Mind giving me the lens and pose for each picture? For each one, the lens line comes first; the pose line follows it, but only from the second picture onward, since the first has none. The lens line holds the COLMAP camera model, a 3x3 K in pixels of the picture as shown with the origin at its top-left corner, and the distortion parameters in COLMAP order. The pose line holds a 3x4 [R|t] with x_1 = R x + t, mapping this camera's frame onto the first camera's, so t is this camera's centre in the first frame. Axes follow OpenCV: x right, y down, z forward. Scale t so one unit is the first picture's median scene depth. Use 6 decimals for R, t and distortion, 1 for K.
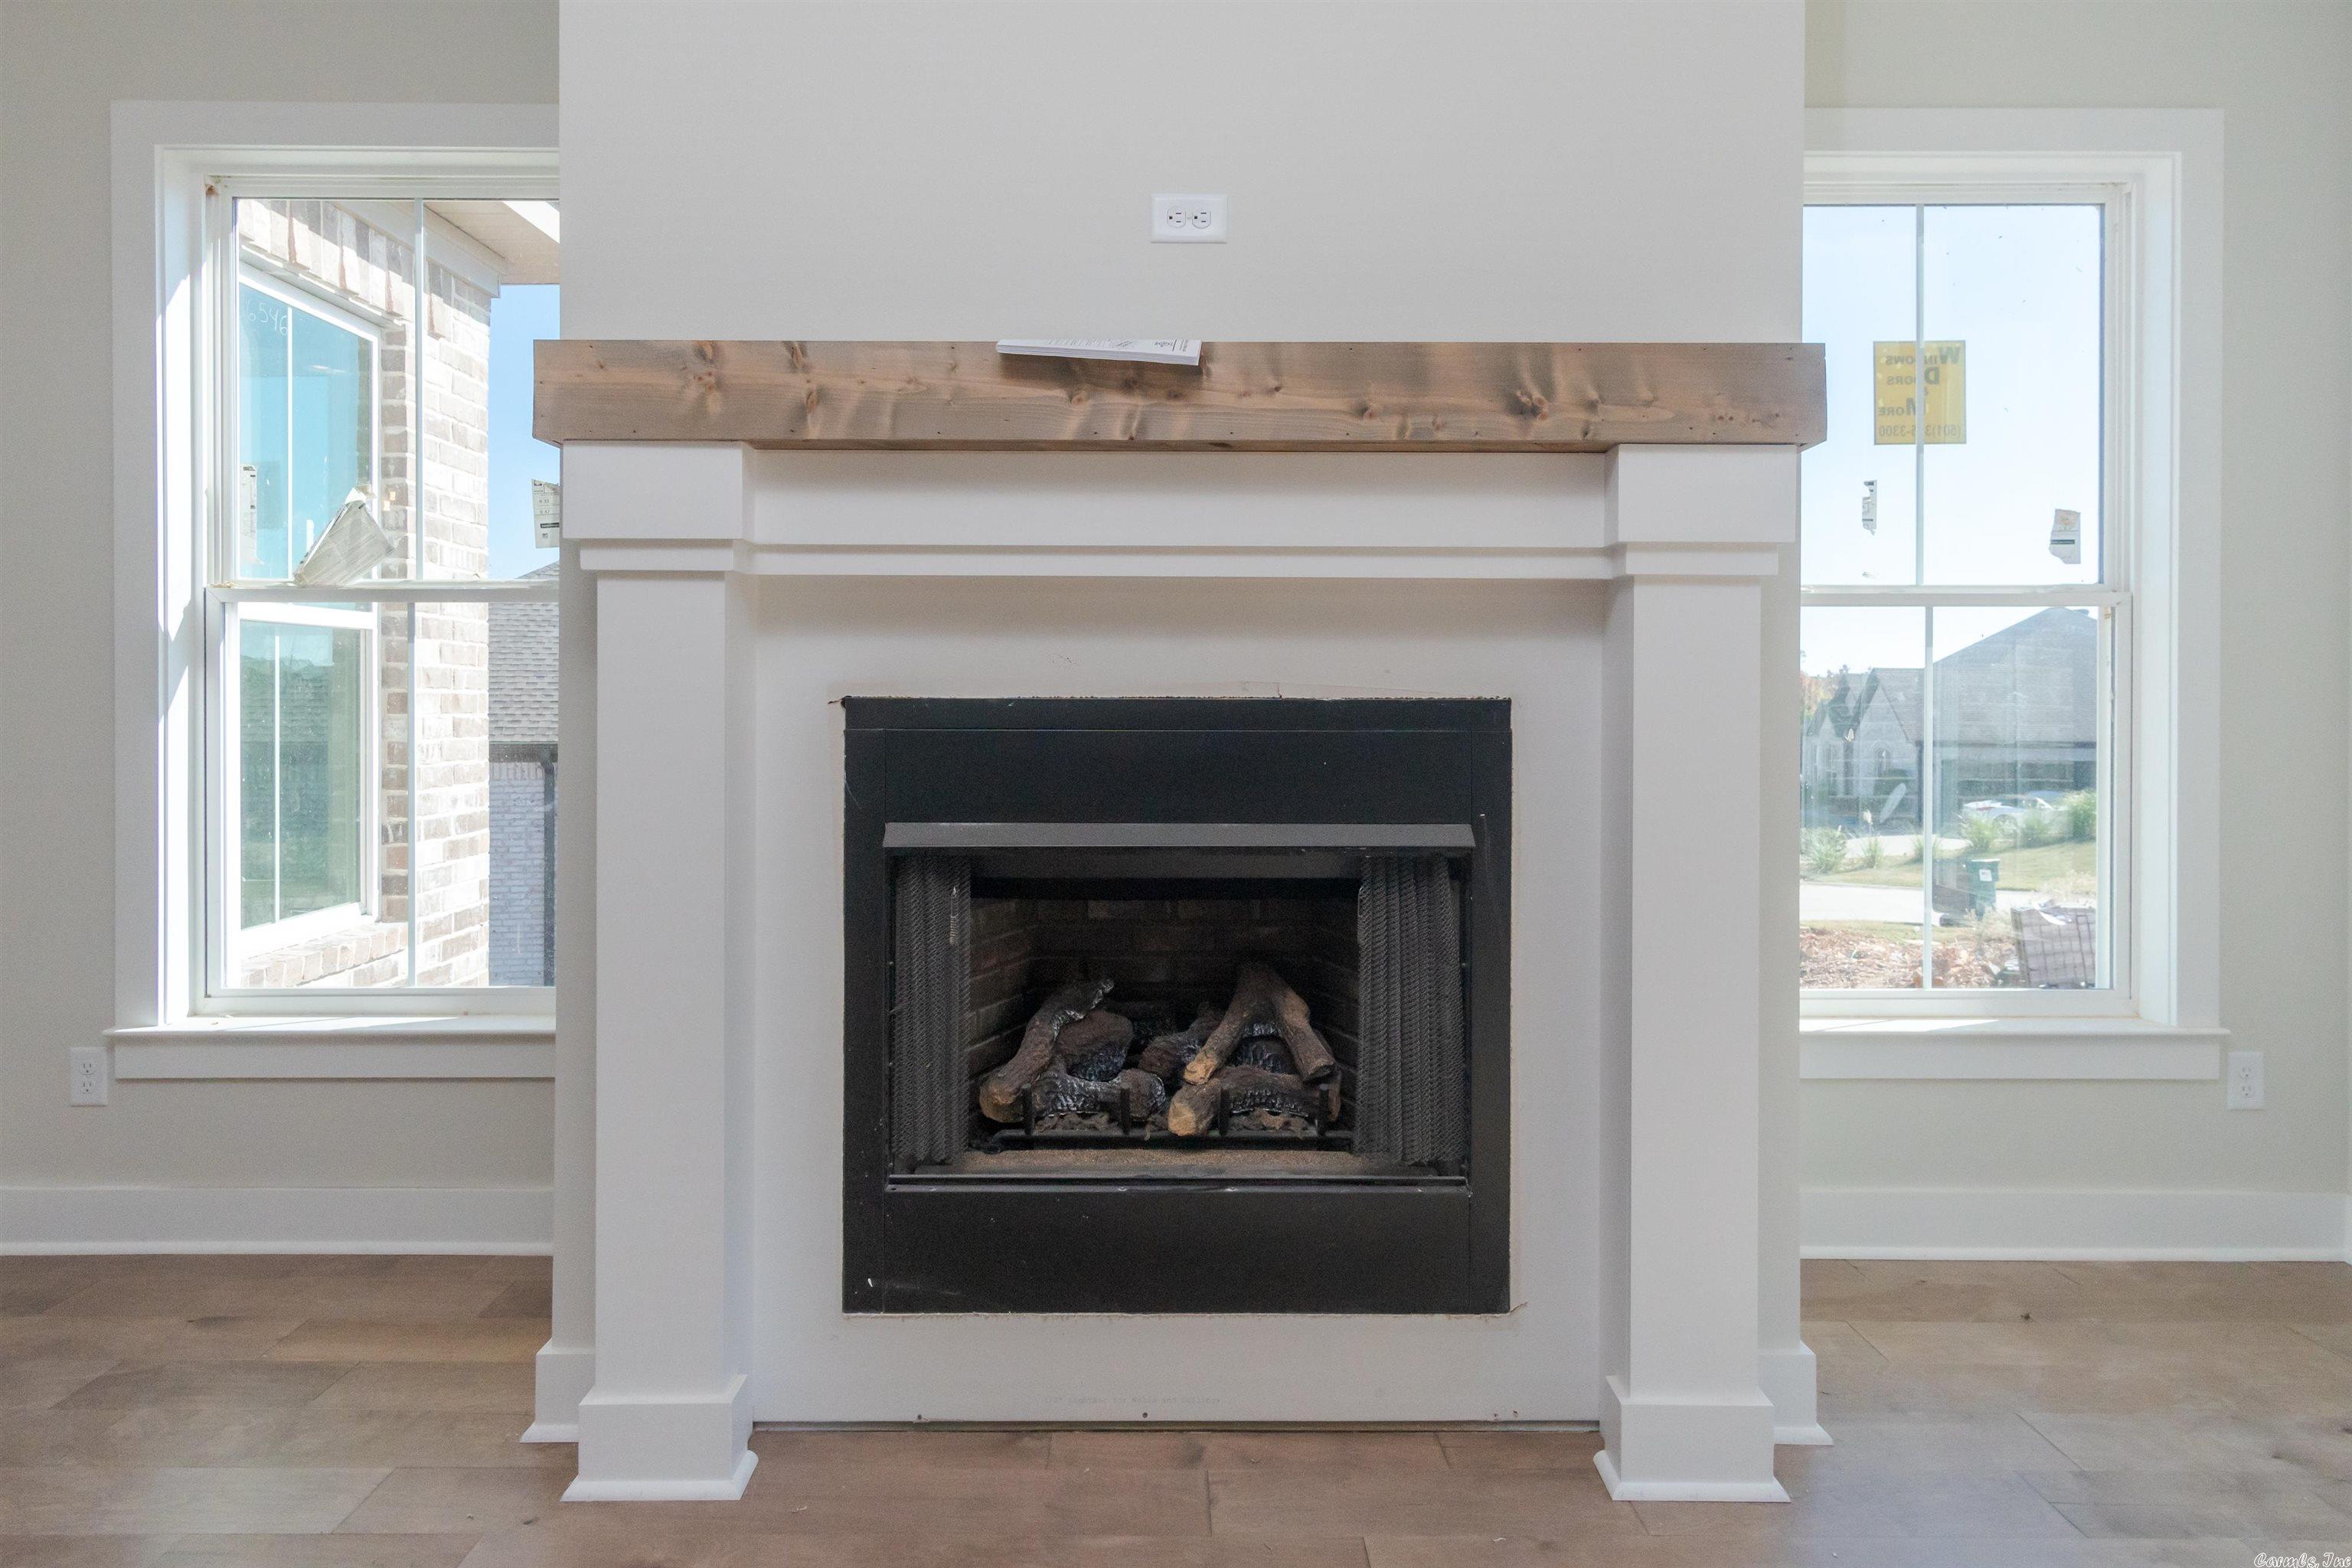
lens RADIAL K [[1412.8, 0, 1163.1], [0, 1412.8, 700.2], [0, 0, 1]] dist [0.002752, 0.001654]
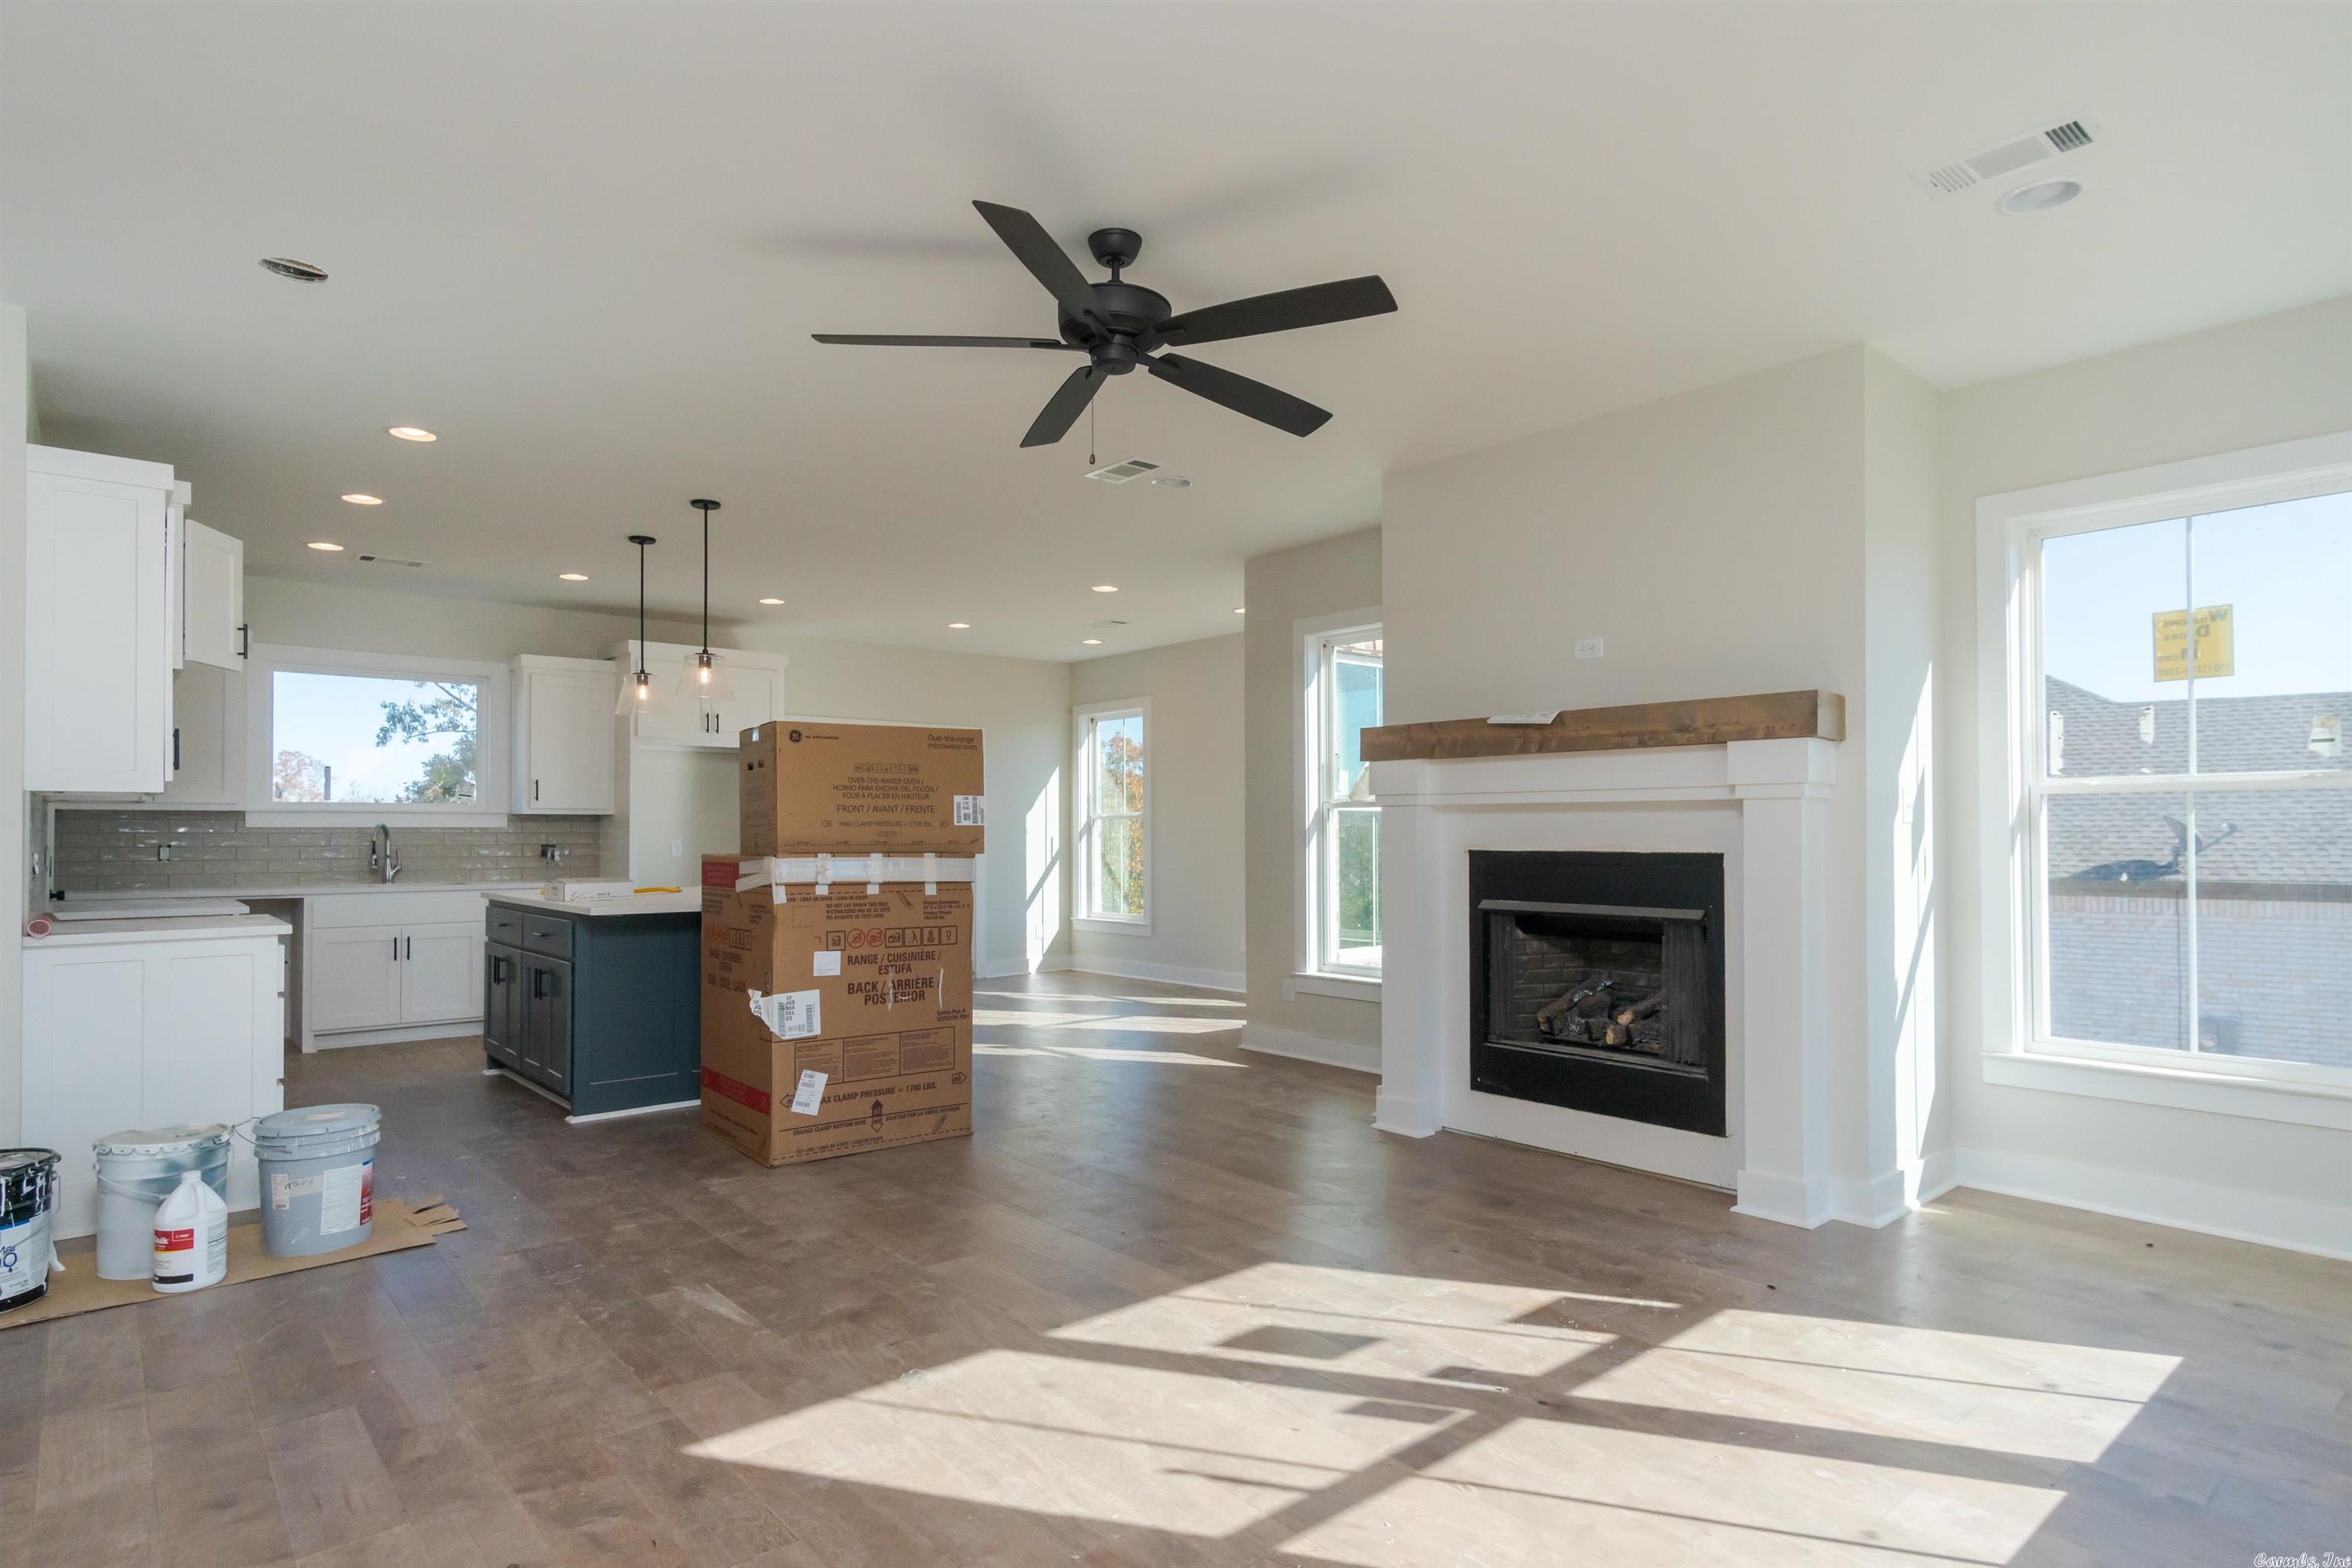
lens RADIAL K [[1271.0, 0, 1178.7], [0, 1271.0, 817.2], [0, 0, 1]] dist [0.000748, -0.001387]
pose [[0.648296, -0.012319, -0.761289, 1.157174], [0.001692, 0.999890, -0.014740, -0.027835], [0.761386, 0.008268, 0.648246, -0.877719]]
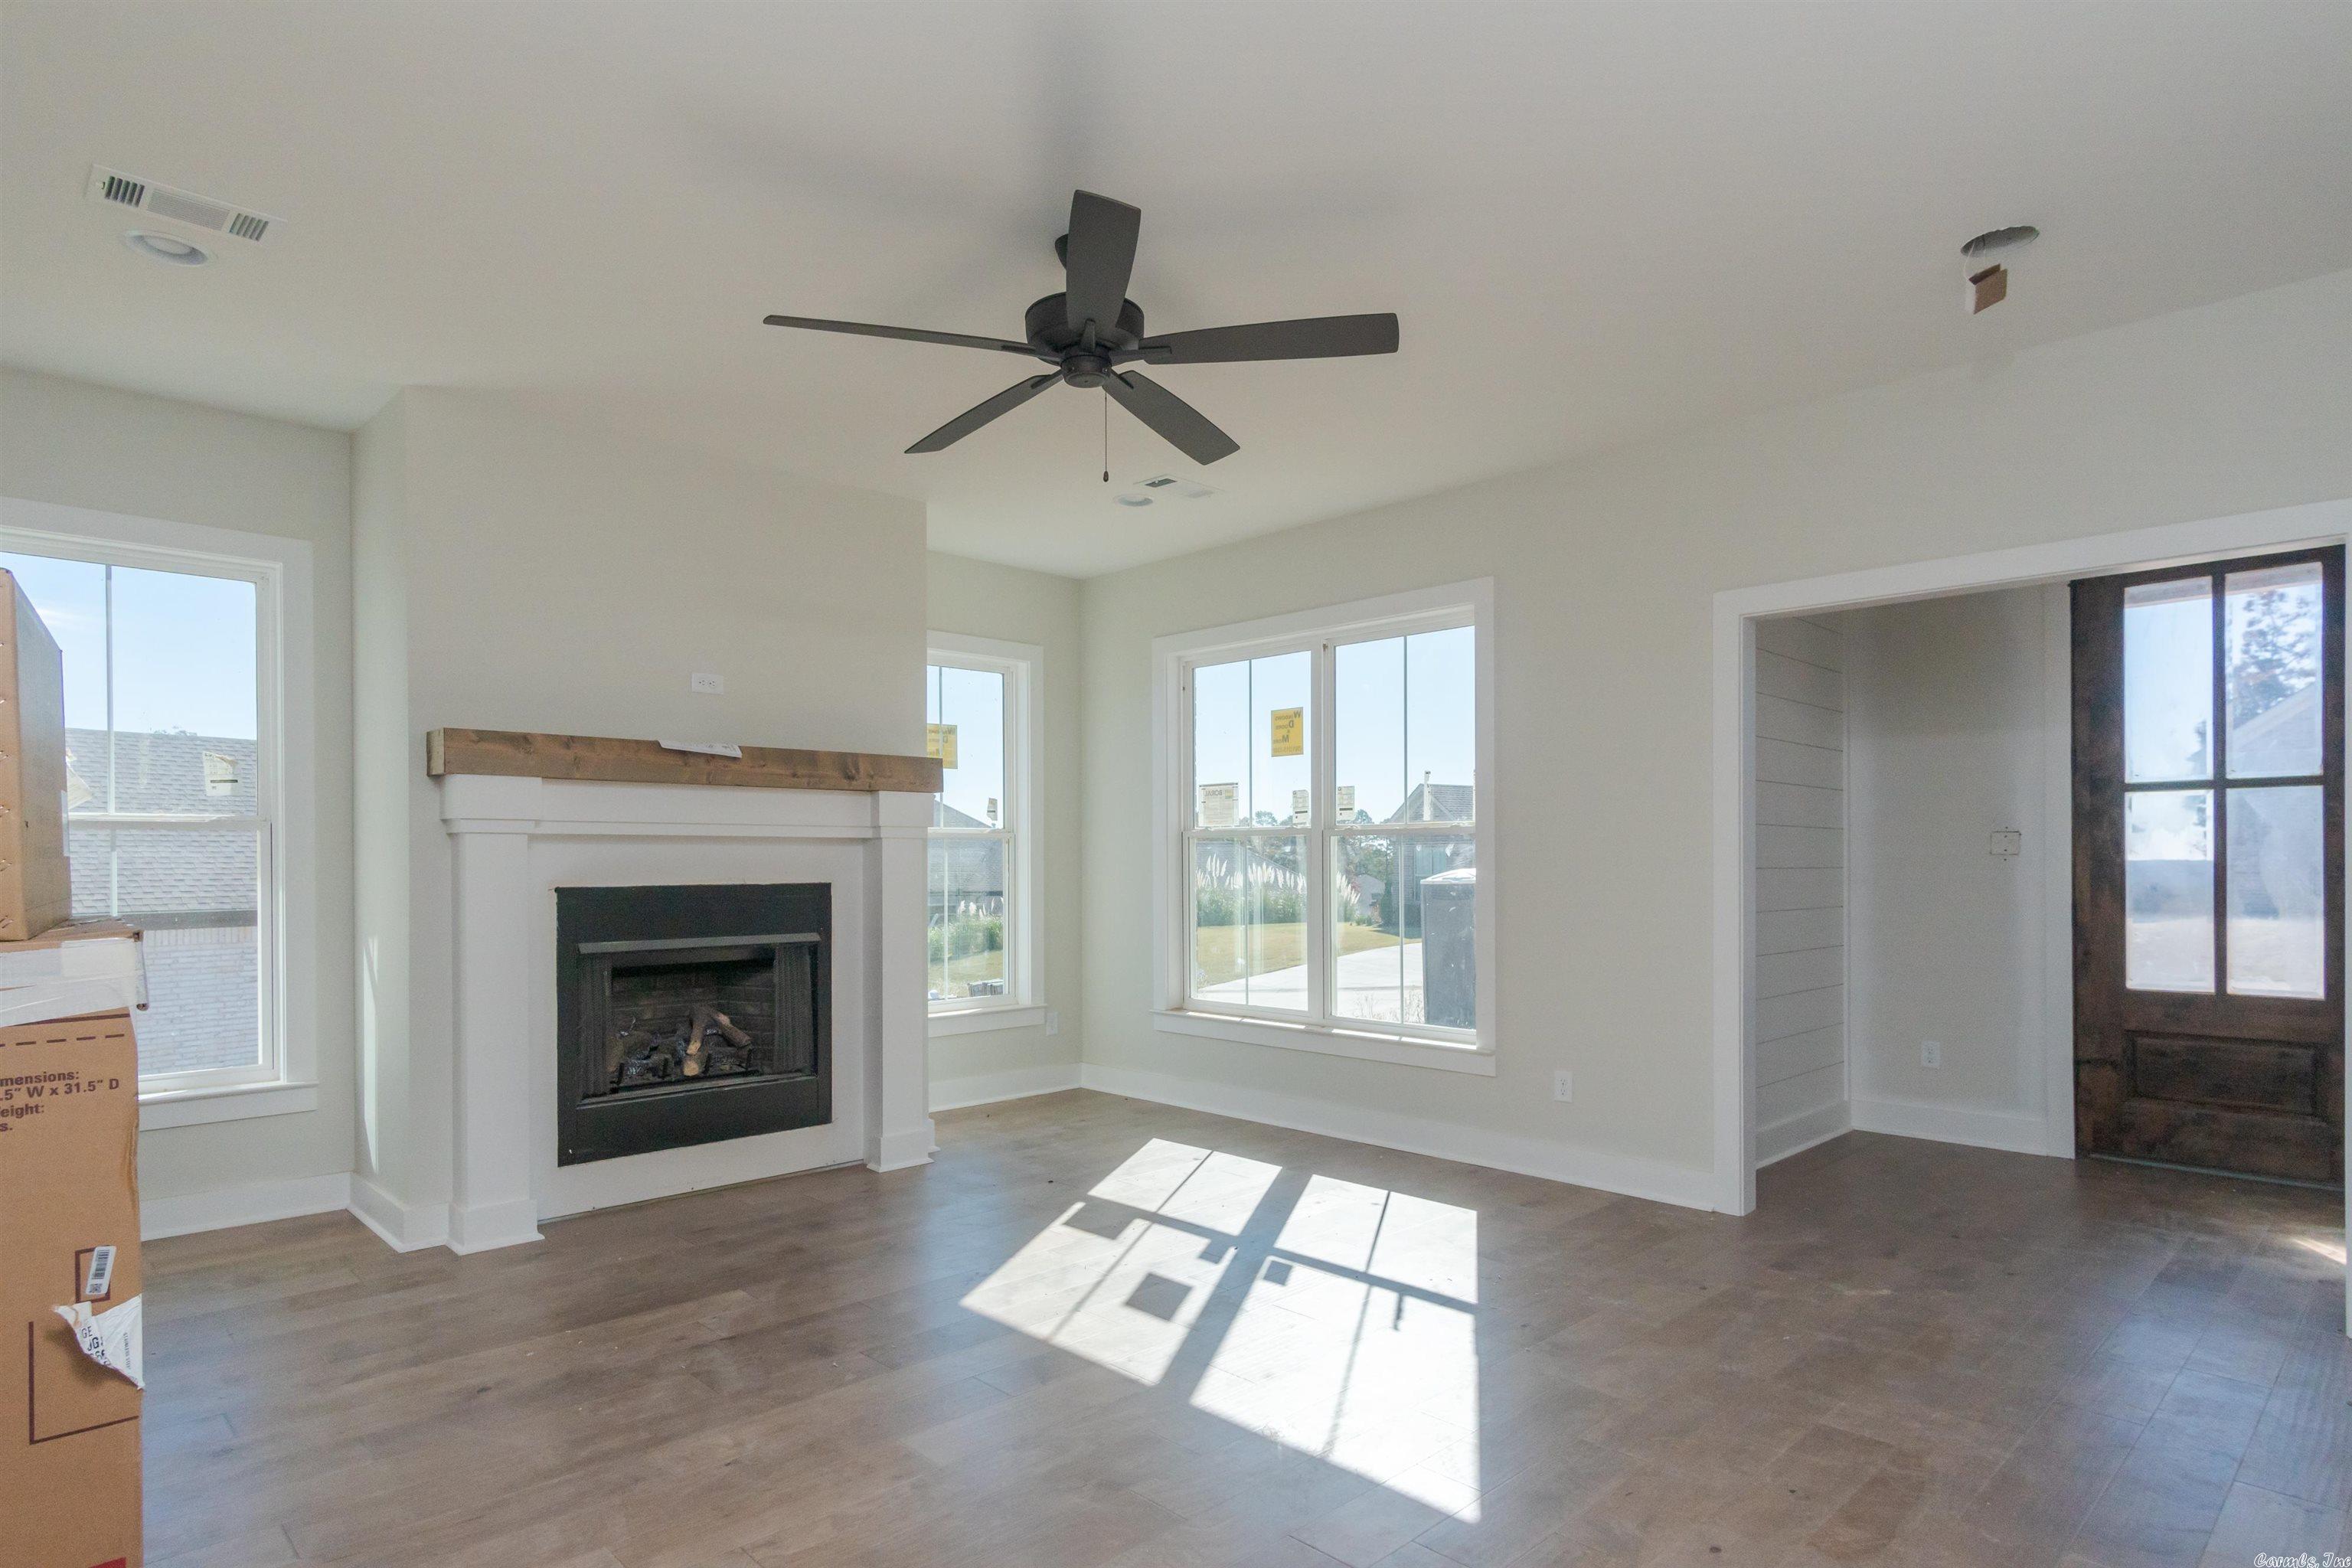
lens RADIAL K [[1271.0, 0, 1186.0], [0, 1271.0, 862.8], [0, 0, 1]] dist [0.000748, -0.001387]
pose [[0.711574, -0.005781, 0.702588, -0.888601], [0.005946, 0.999980, 0.002206, -0.036982], [-0.702586, 0.002608, 0.711594, -1.059810]]
